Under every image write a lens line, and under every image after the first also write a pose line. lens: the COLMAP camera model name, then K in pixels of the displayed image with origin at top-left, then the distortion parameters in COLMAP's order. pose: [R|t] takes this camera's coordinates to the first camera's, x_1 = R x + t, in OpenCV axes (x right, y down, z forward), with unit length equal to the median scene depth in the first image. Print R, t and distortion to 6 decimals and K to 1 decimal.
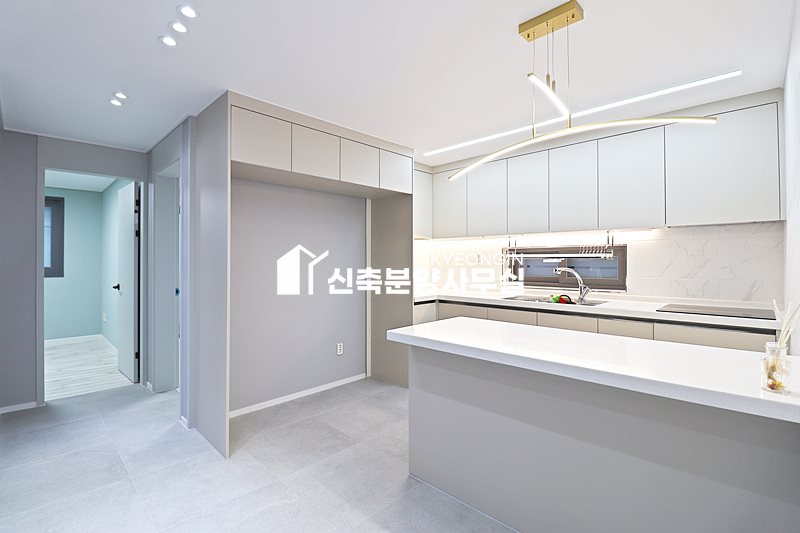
lens RADIAL K [[369.5, 0, 392.1], [0, 369.5, 256.2], [0, 0, 1]] dist [-0.006365, -0.009994]
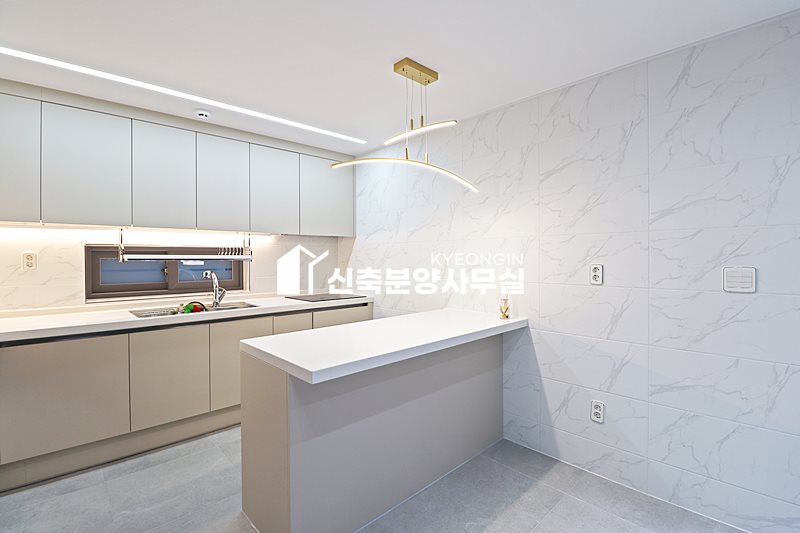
lens RADIAL K [[369.5, 0, 396.6], [0, 369.5, 259.7], [0, 0, 1]] dist [-0.006365, -0.009994]
pose [[0.029404, -0.002249, 0.999565, -0.407585], [-0.006978, 0.999973, 0.002455, -0.000237], [-0.999543, -0.007047, 0.029387, 0.508115]]
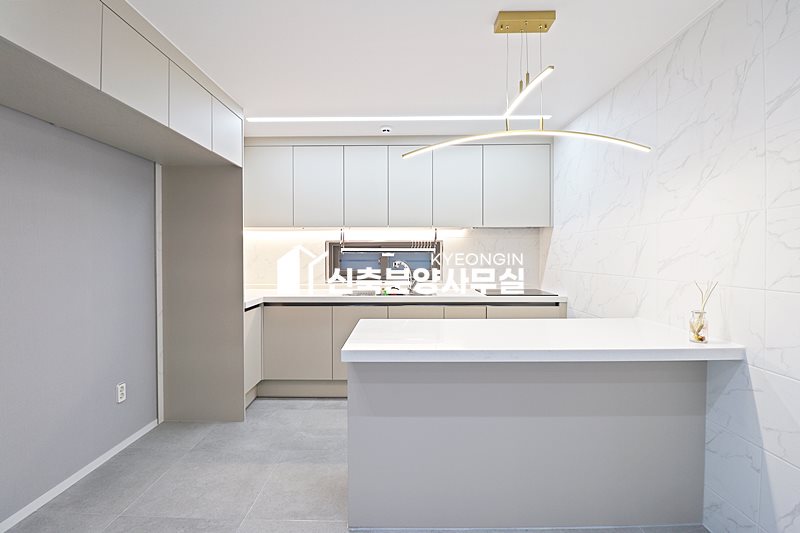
lens RADIAL K [[369.5, 0, 397.9], [0, 369.5, 258.2], [0, 0, 1]] dist [-0.006365, -0.009994]
pose [[0.716475, -0.005583, 0.697591, -0.266635], [-0.007193, 0.999856, 0.015390, 0.006204], [-0.697576, -0.016044, 0.716331, 0.244908]]
